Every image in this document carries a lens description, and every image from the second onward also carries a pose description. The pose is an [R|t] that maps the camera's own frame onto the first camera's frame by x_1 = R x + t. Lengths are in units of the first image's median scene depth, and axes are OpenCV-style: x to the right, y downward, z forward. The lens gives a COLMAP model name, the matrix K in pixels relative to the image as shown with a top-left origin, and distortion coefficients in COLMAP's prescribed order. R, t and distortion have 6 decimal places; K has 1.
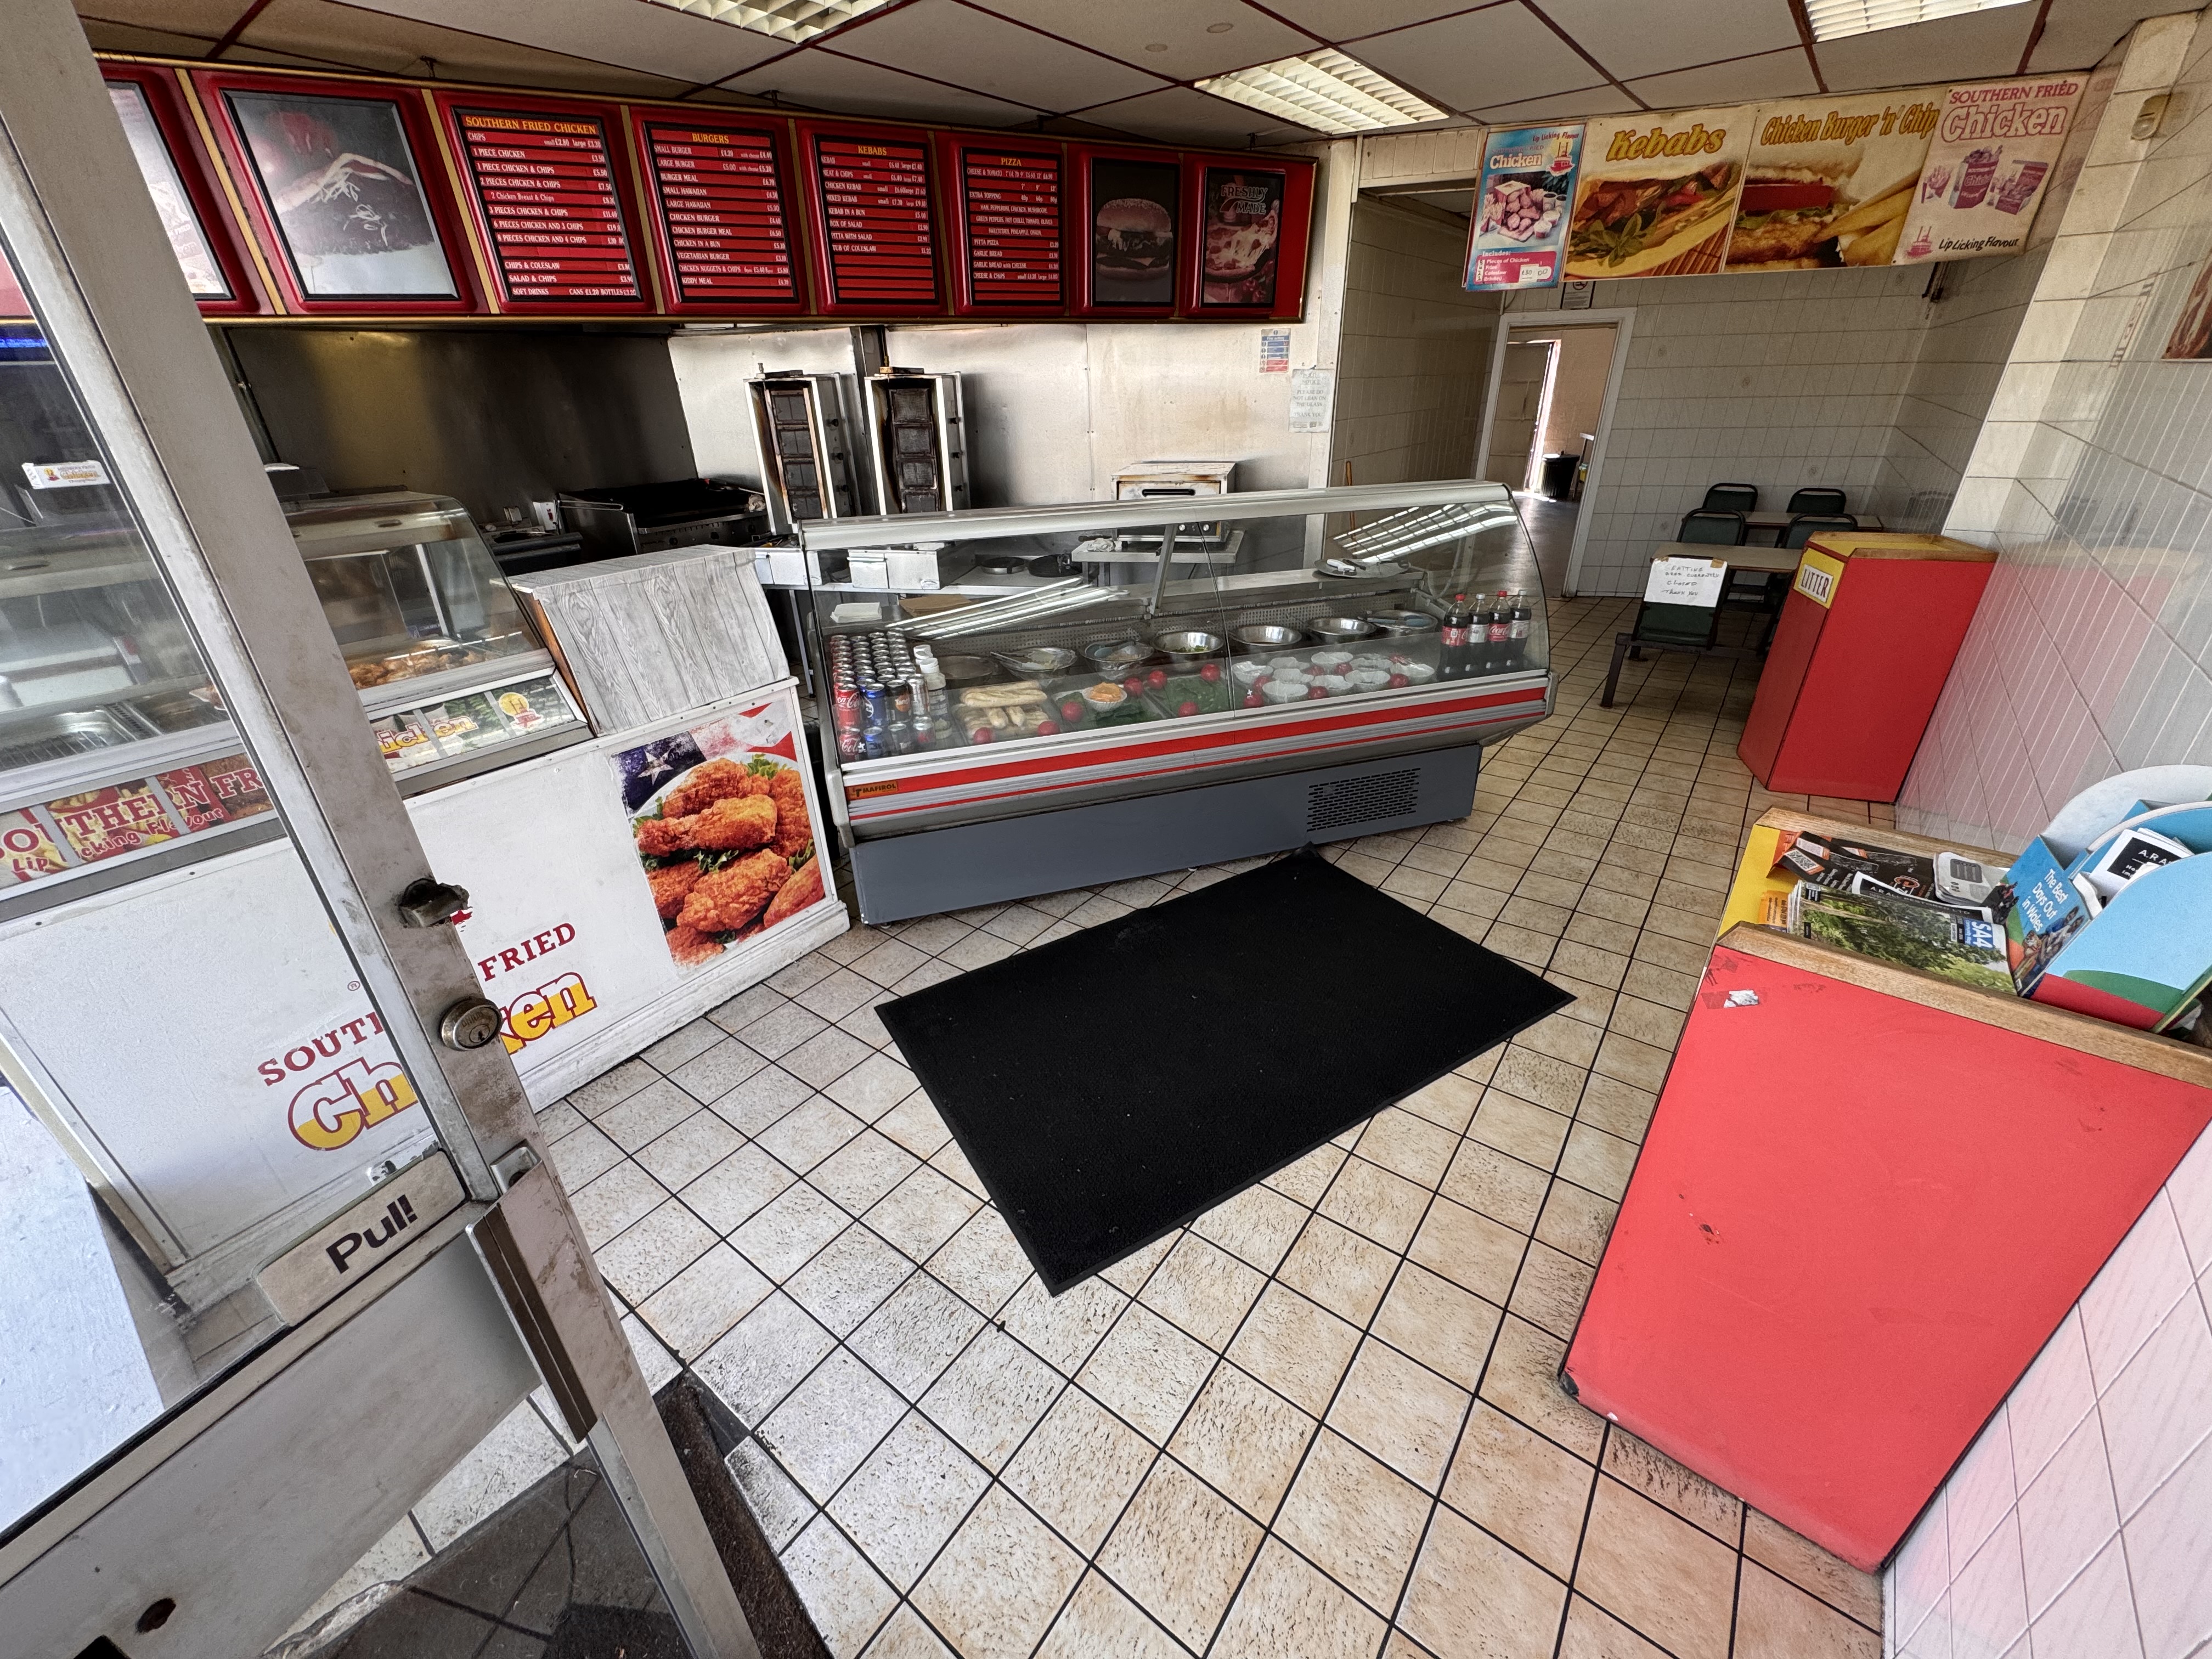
lens RADIAL K [[883.3, 0, 1093.2], [0, 883.3, 833.8], [0, 0, 1]] dist [-0.000315, -0.000725]
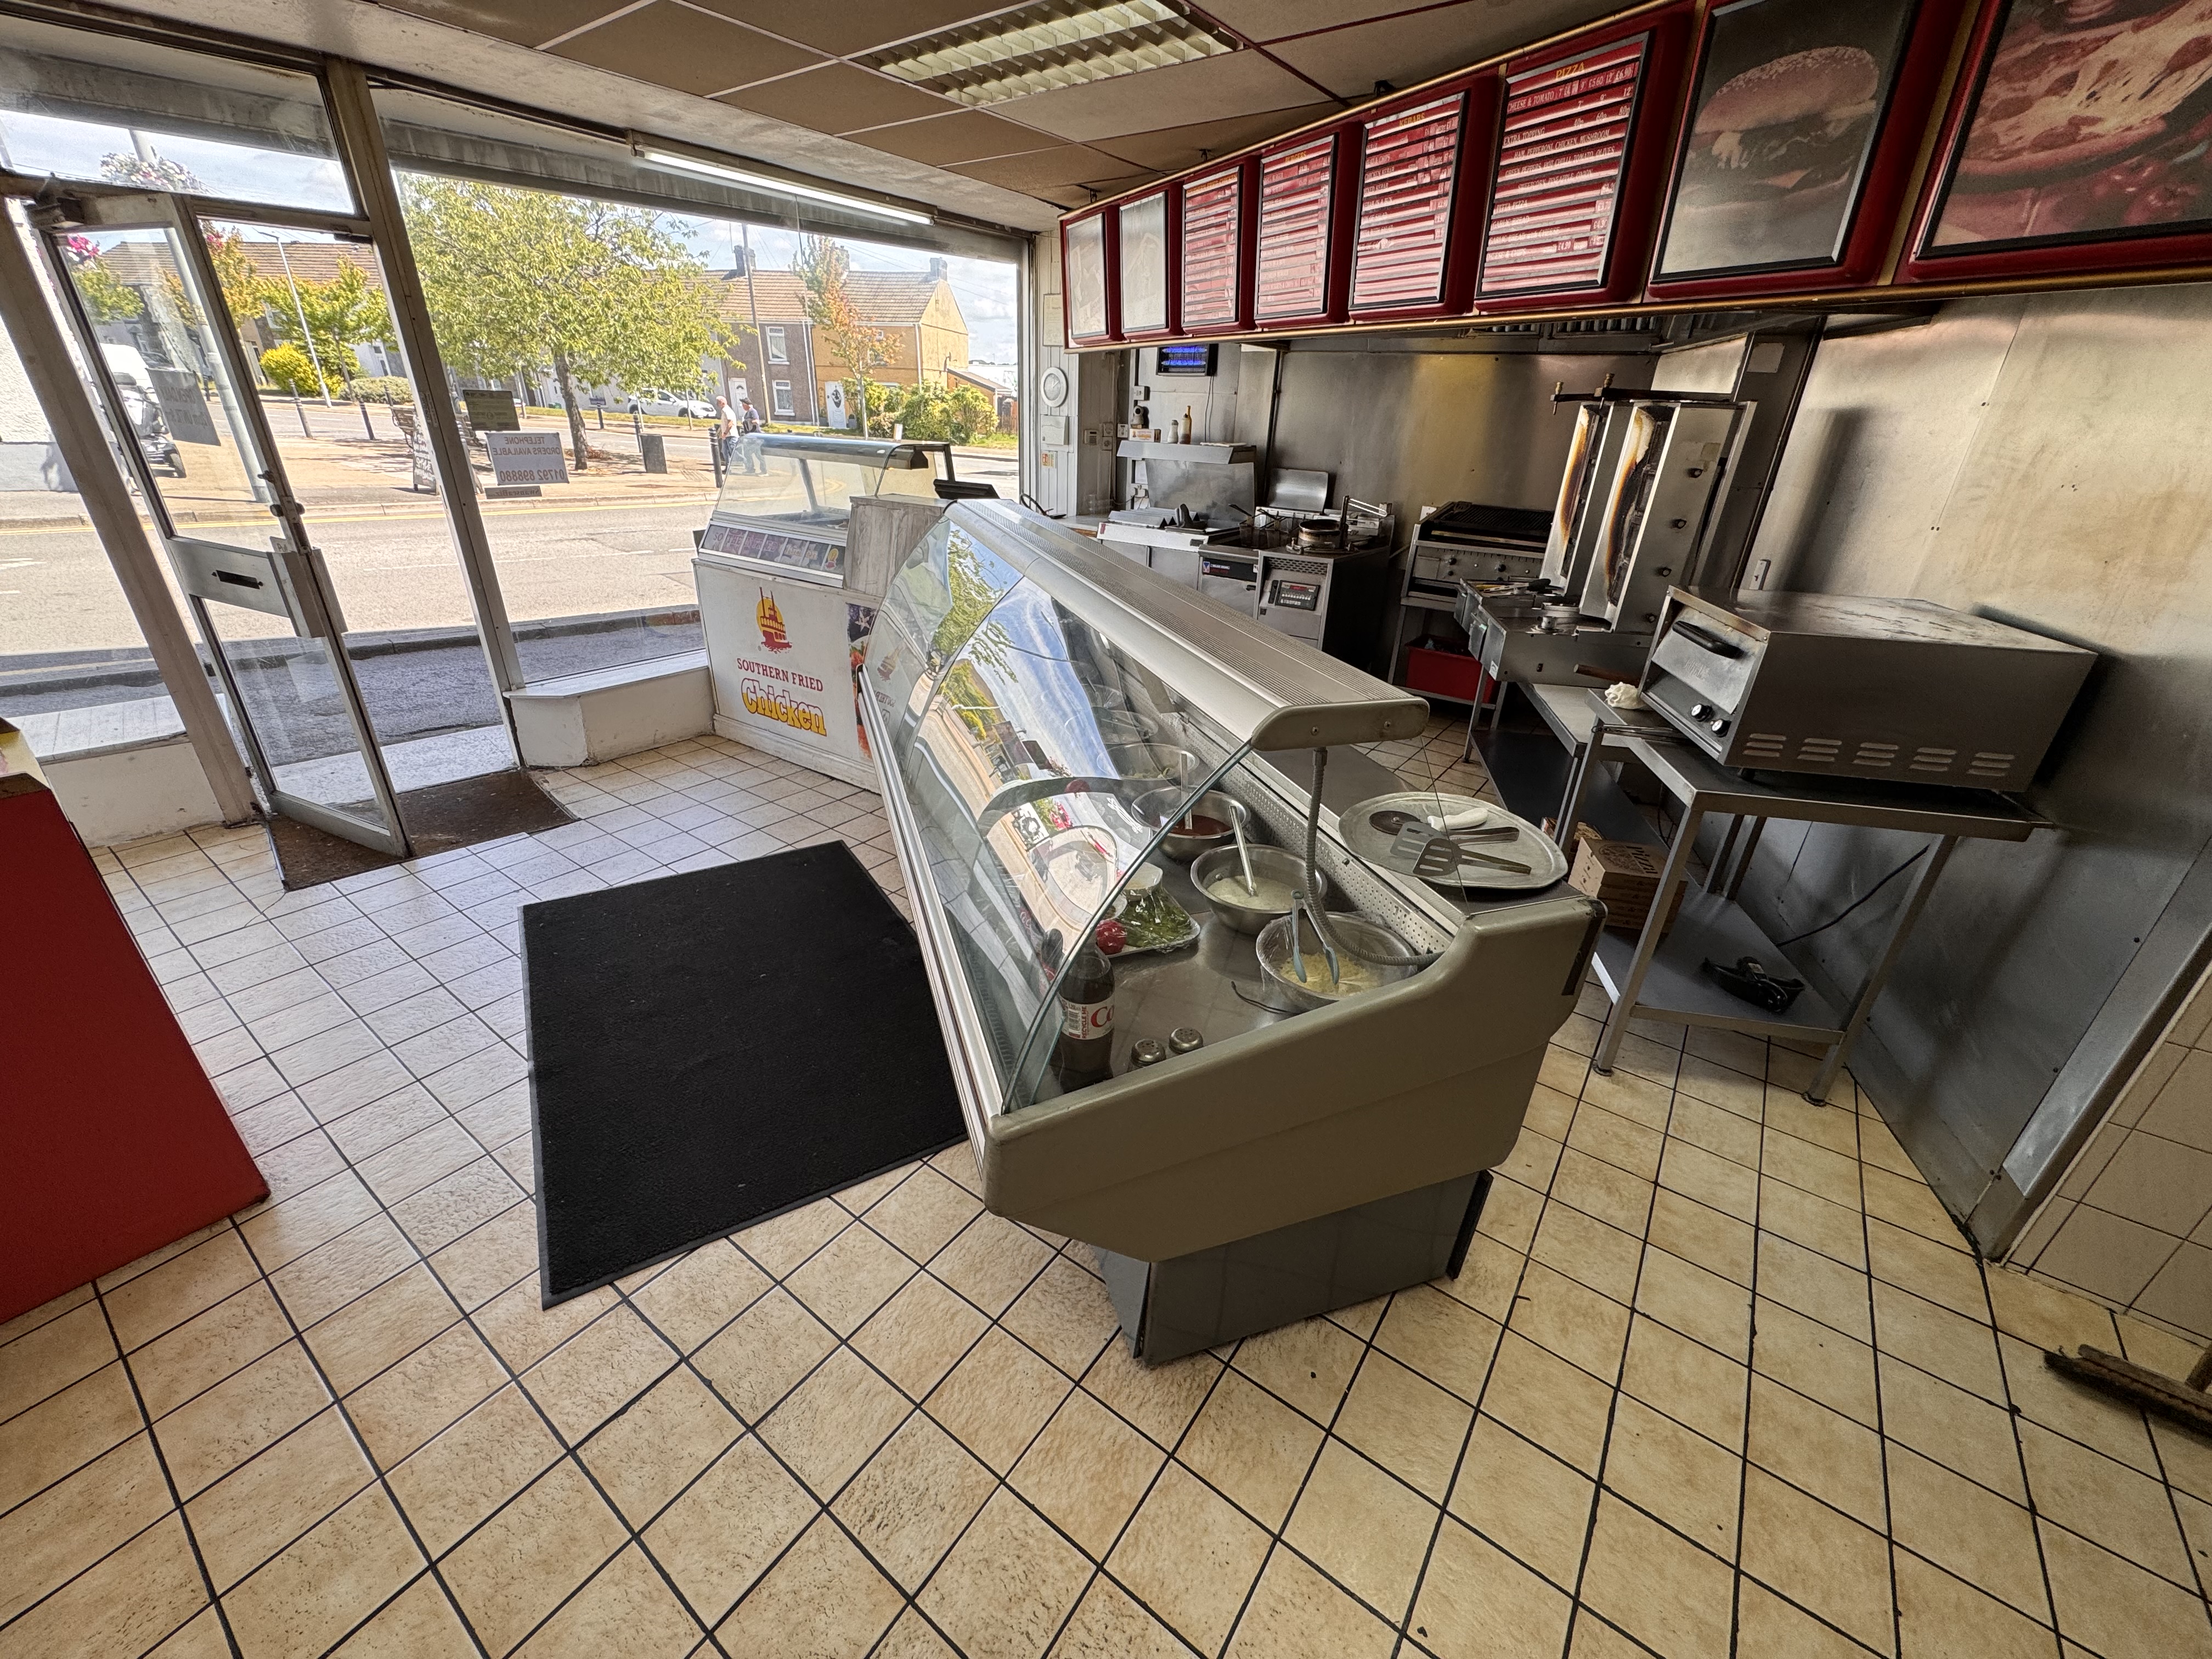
lens RADIAL K [[883.3, 0, 1109.9], [0, 883.3, 829.5], [0, 0, 1]] dist [-0.000315, -0.000725]
pose [[0.015674, 0.452988, -0.891379, 0.954846], [-0.489320, 0.780916, 0.388247, -0.540271], [0.871963, 0.430085, 0.233896, 1.034205]]
